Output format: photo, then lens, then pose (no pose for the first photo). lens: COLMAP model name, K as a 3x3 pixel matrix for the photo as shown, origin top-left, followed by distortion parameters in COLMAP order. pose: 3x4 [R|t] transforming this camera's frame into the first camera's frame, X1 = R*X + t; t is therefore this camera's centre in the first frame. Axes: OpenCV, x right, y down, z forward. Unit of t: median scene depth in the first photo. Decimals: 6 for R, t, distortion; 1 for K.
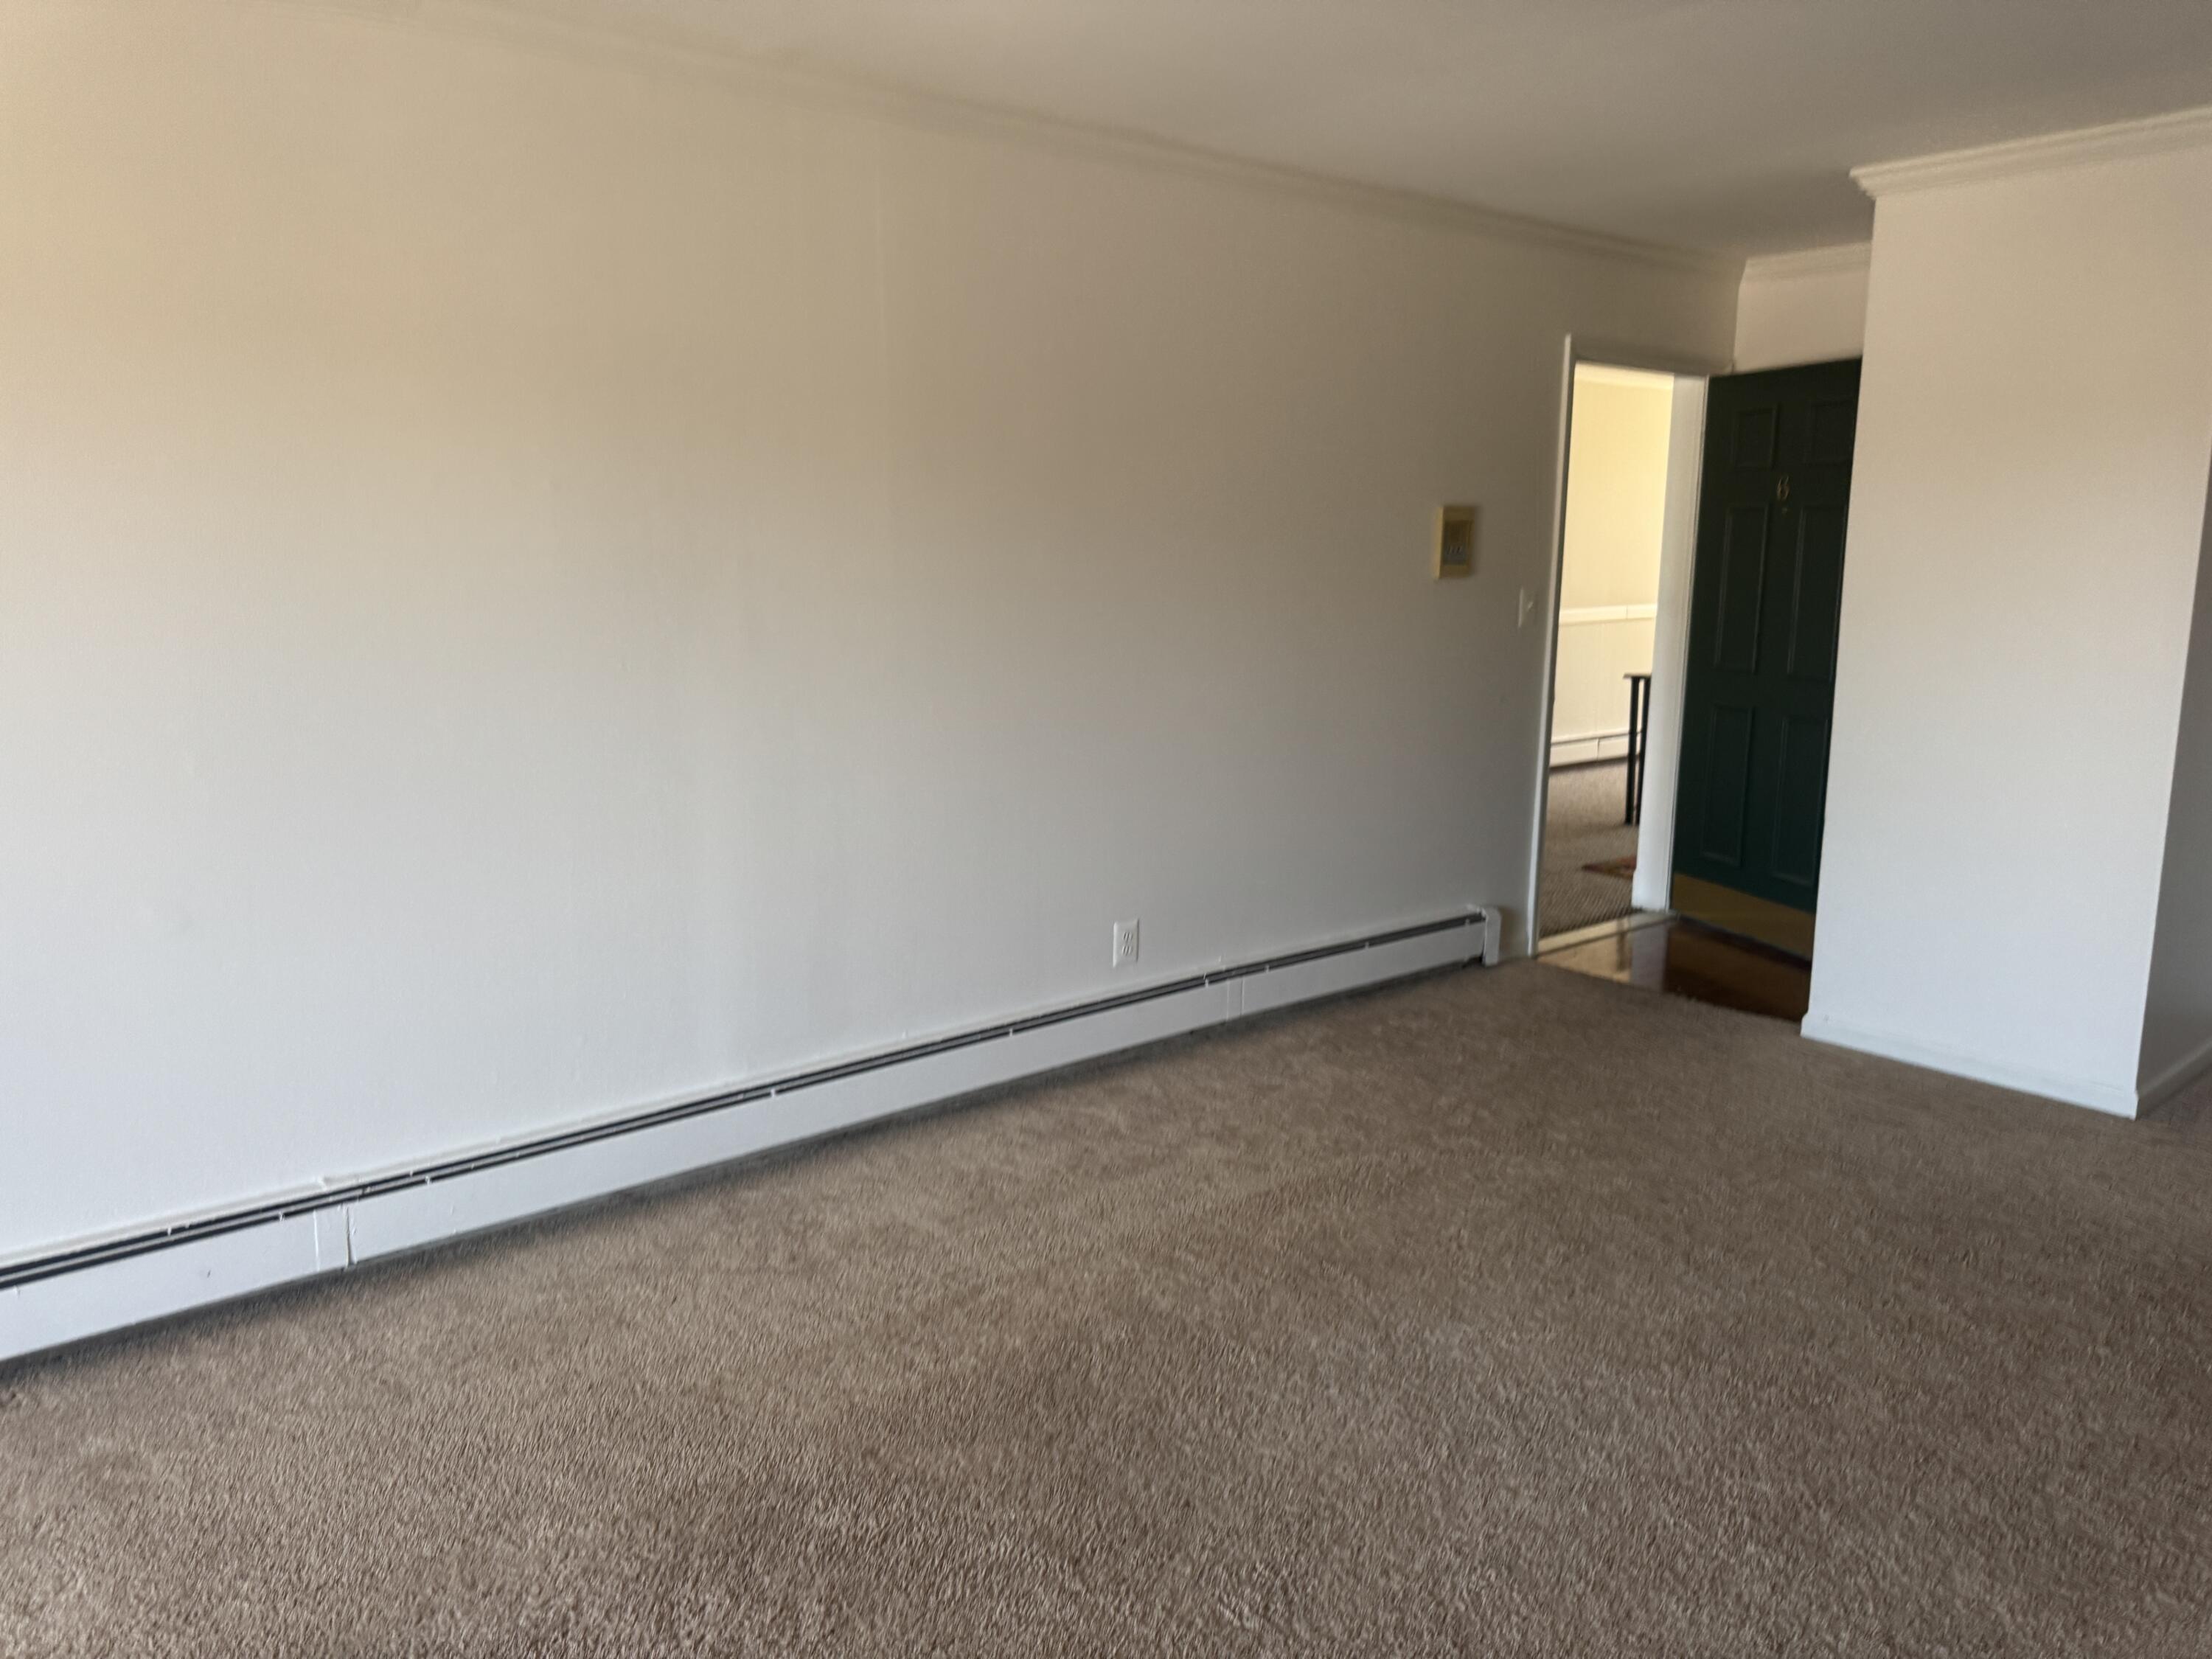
lens RADIAL K [[1544.4, 0, 1106.0], [0, 1544.4, 829.5], [0, 0, 1]] dist [-0.049014, 0.010158]
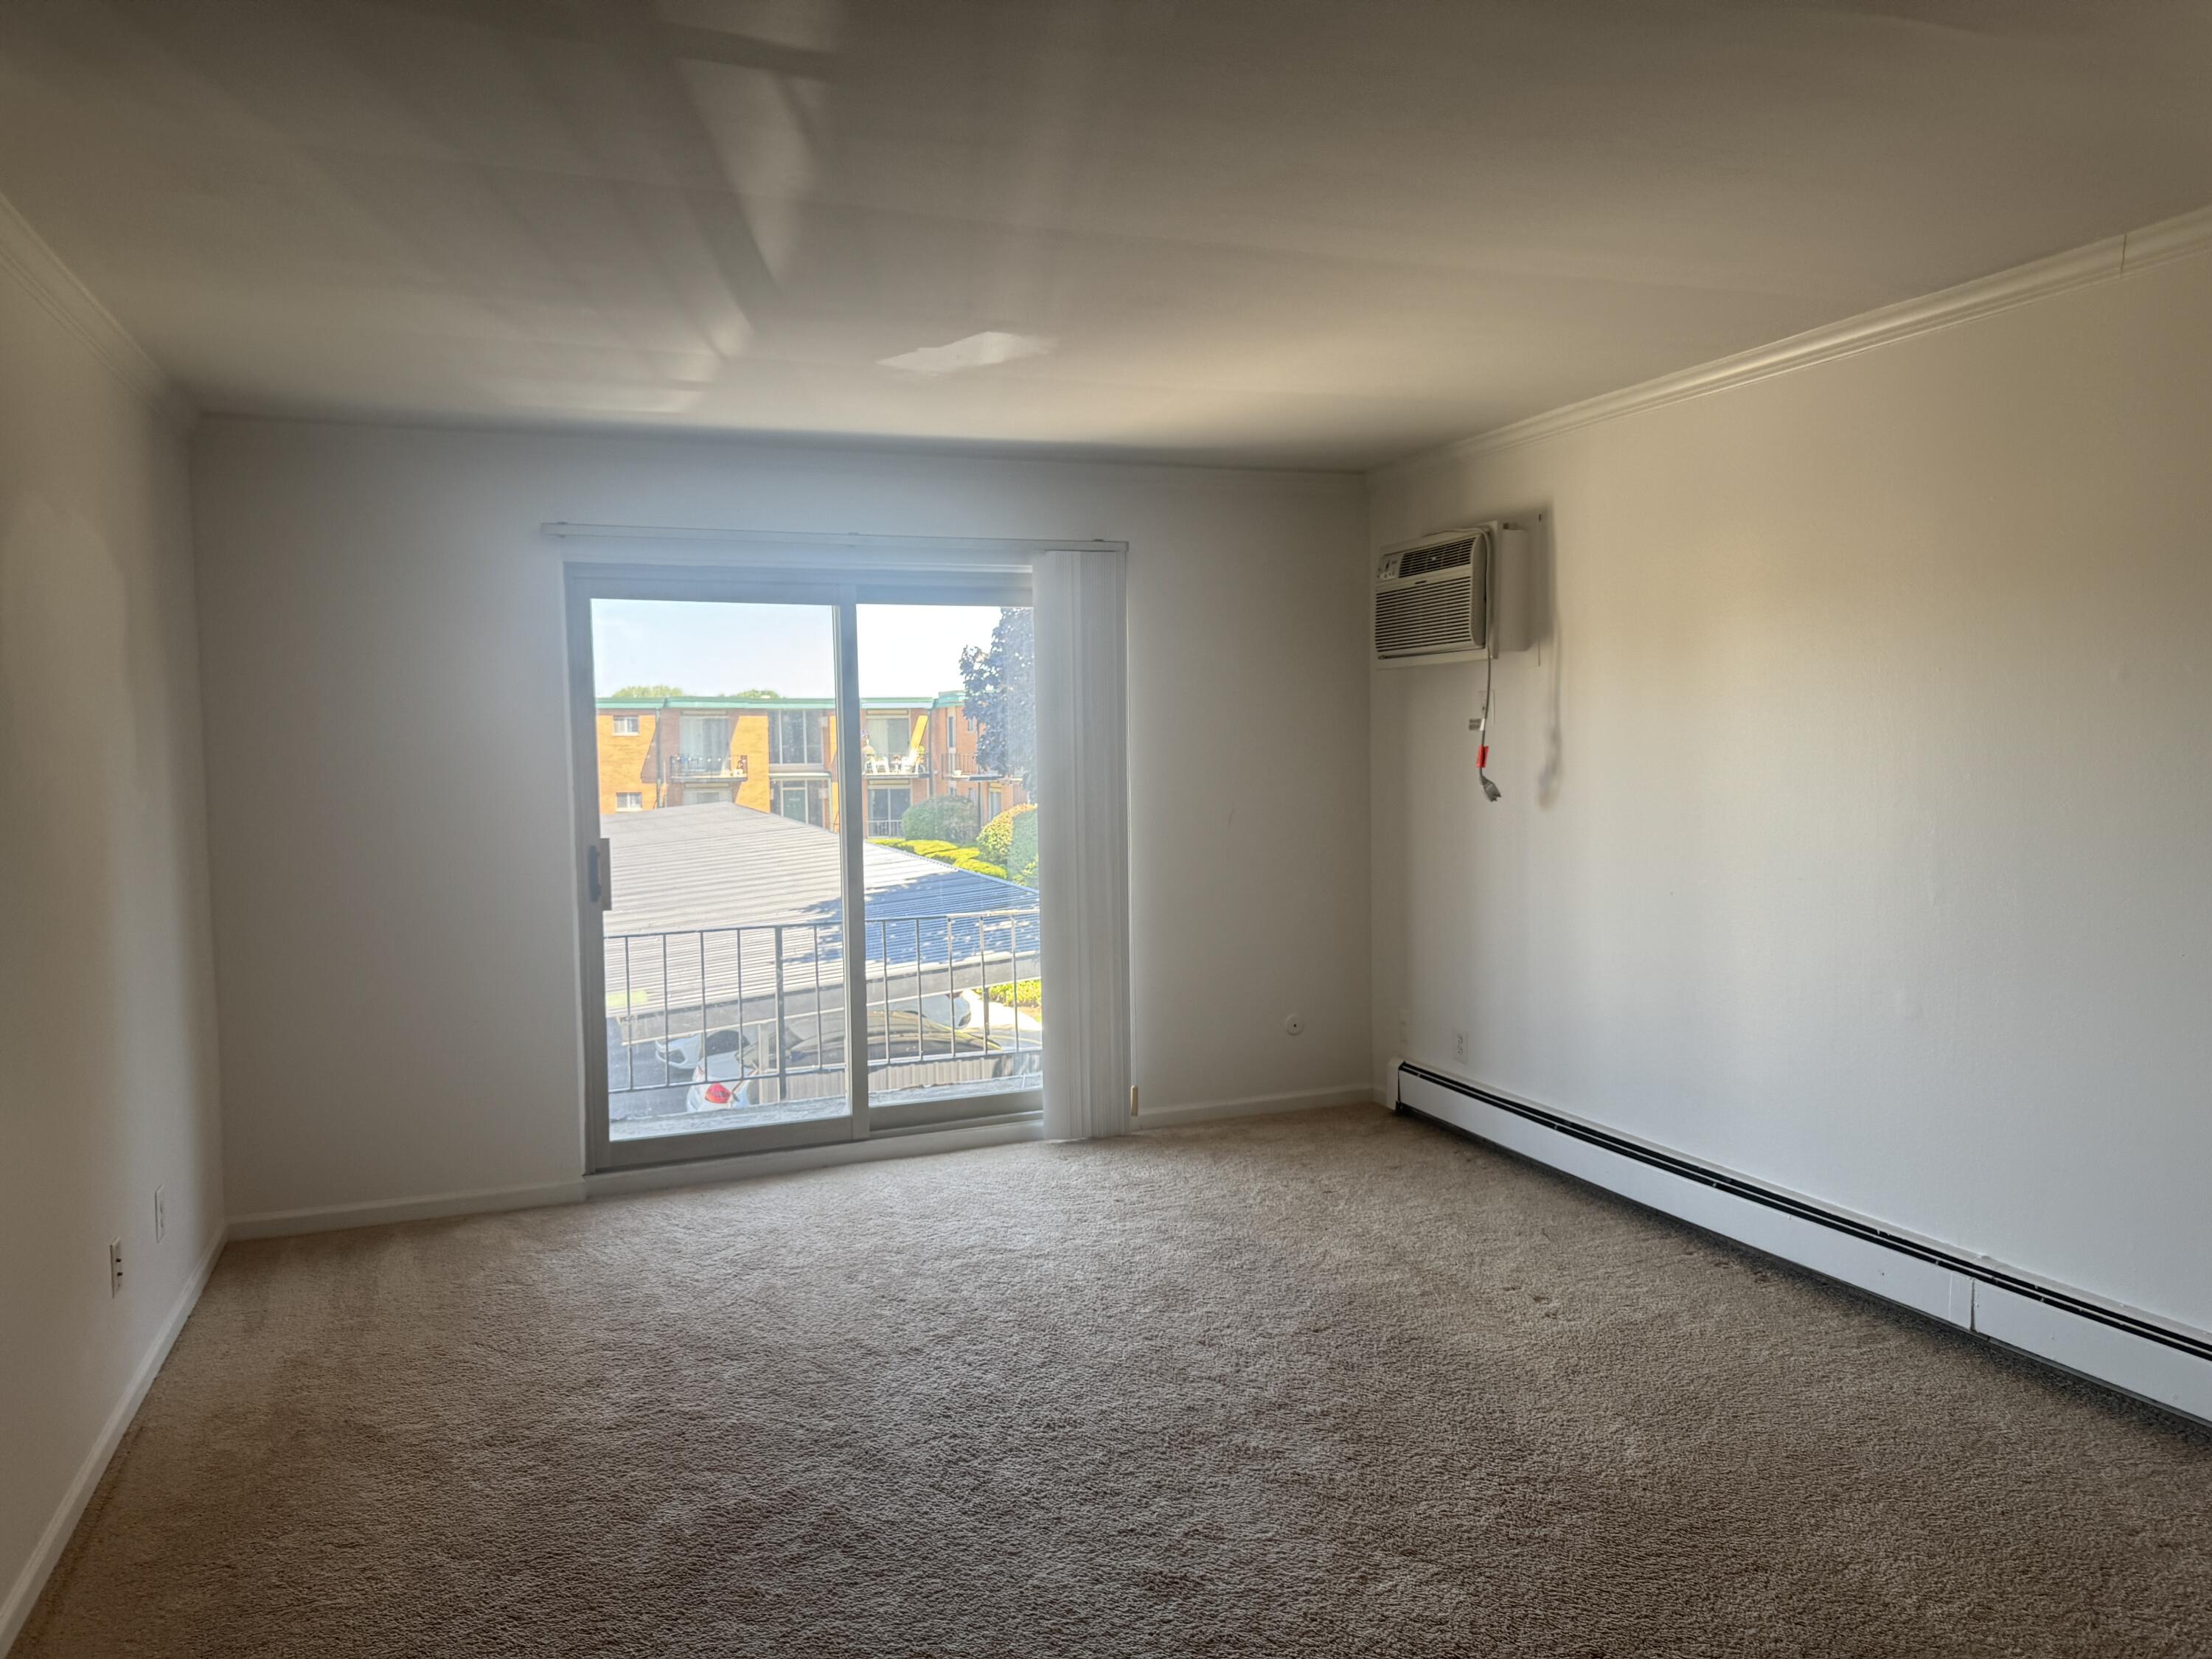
lens RADIAL K [[1544.4, 0, 1106.0], [0, 1544.4, 829.5], [0, 0, 1]] dist [-0.049014, 0.010158]
pose [[-0.307533, 0.062581, -0.949477, 0.812323], [-0.159552, 0.980316, 0.116292, -0.126256], [0.938065, 0.187254, -0.291495, 0.653124]]
